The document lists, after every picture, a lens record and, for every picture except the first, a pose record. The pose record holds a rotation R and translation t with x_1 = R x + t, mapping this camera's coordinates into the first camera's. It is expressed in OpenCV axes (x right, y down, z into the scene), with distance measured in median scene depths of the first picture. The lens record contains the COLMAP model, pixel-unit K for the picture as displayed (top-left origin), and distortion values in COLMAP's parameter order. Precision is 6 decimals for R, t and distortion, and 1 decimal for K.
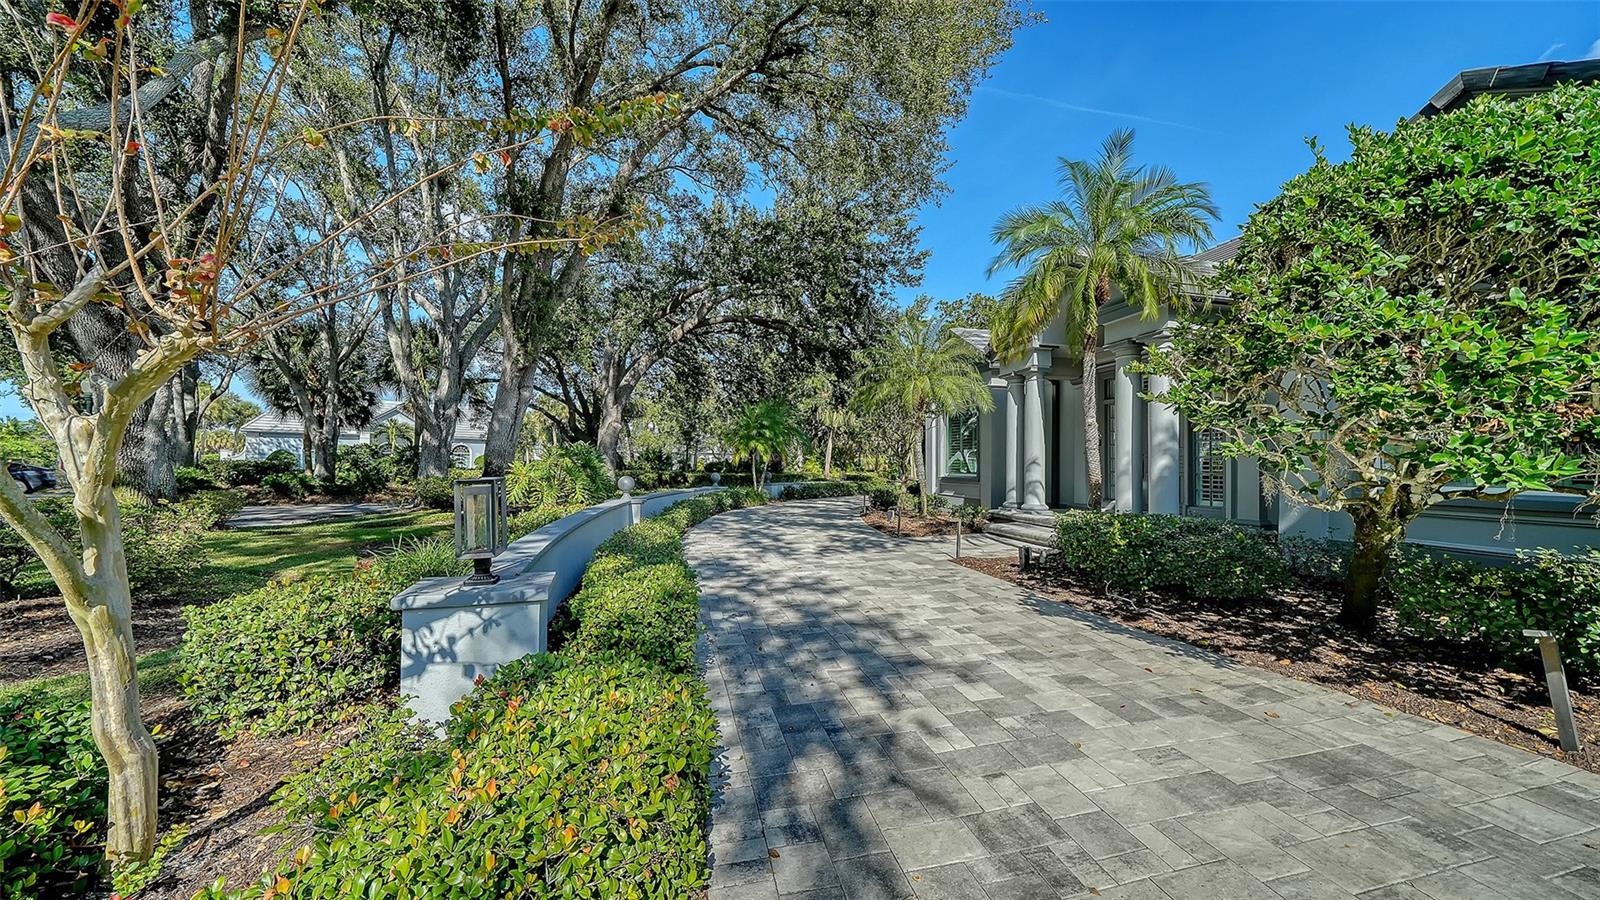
lens RADIAL K [[562.5, 0, 800.1], [0, 562.5, 456.5], [0, 0, 1]] dist [0.000047, 0.000013]
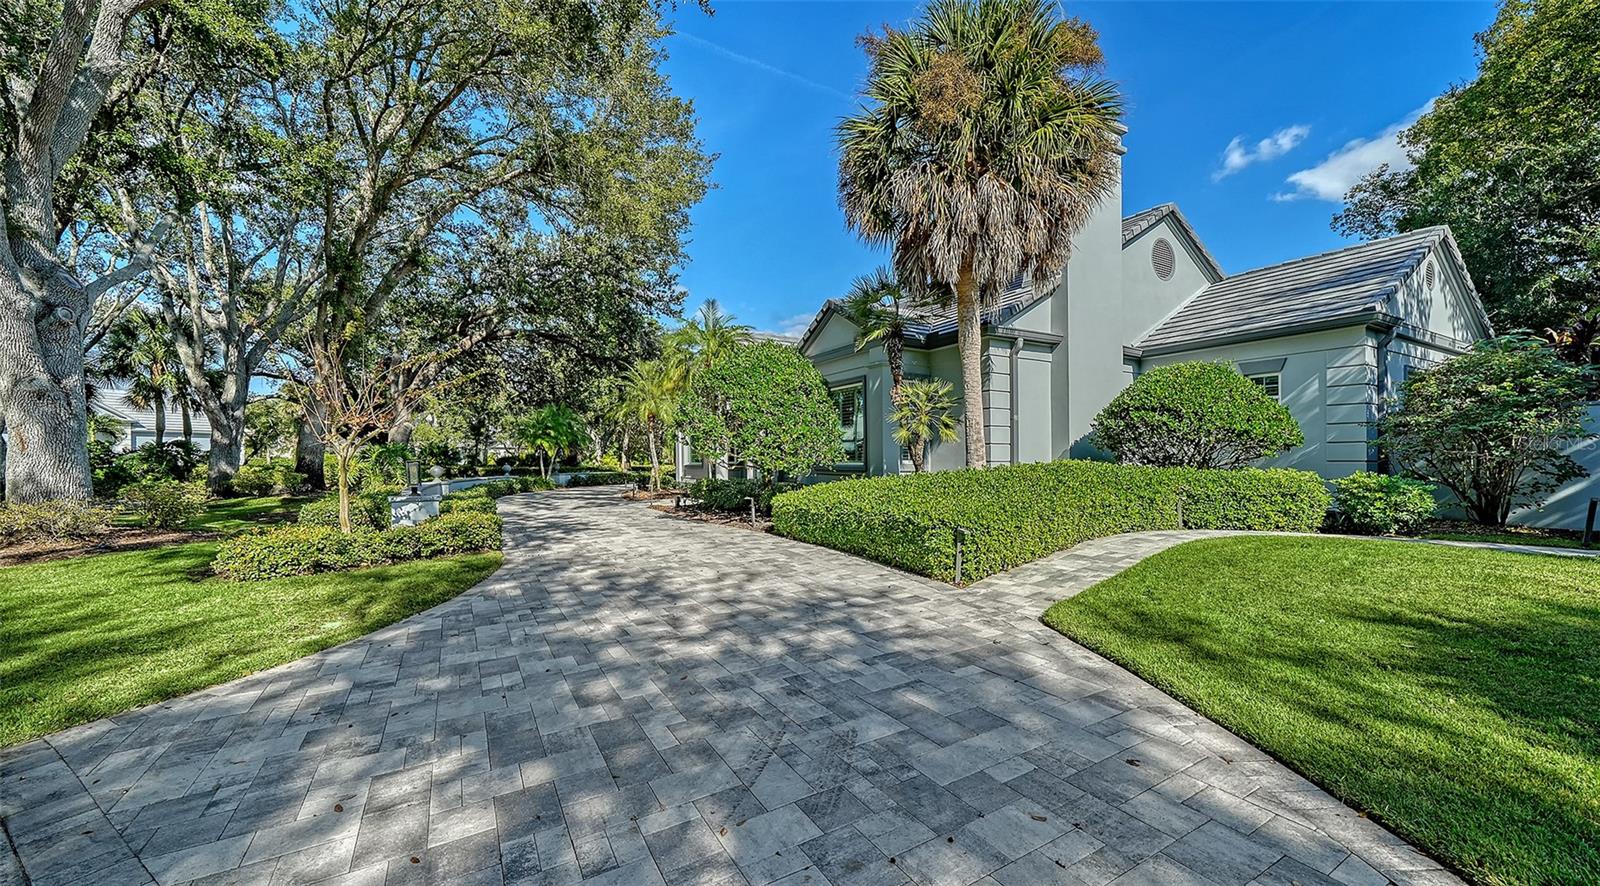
lens RADIAL K [[623.8, 0, 837.8], [0, 623.8, 473.4], [0, 0, 1]] dist [-0.000493, -0.000216]
pose [[0.944742, -0.017523, 0.327346, 0.077969], [0.004931, 0.999217, 0.039257, -0.002207], [-0.327778, -0.035474, 0.944089, -0.469305]]
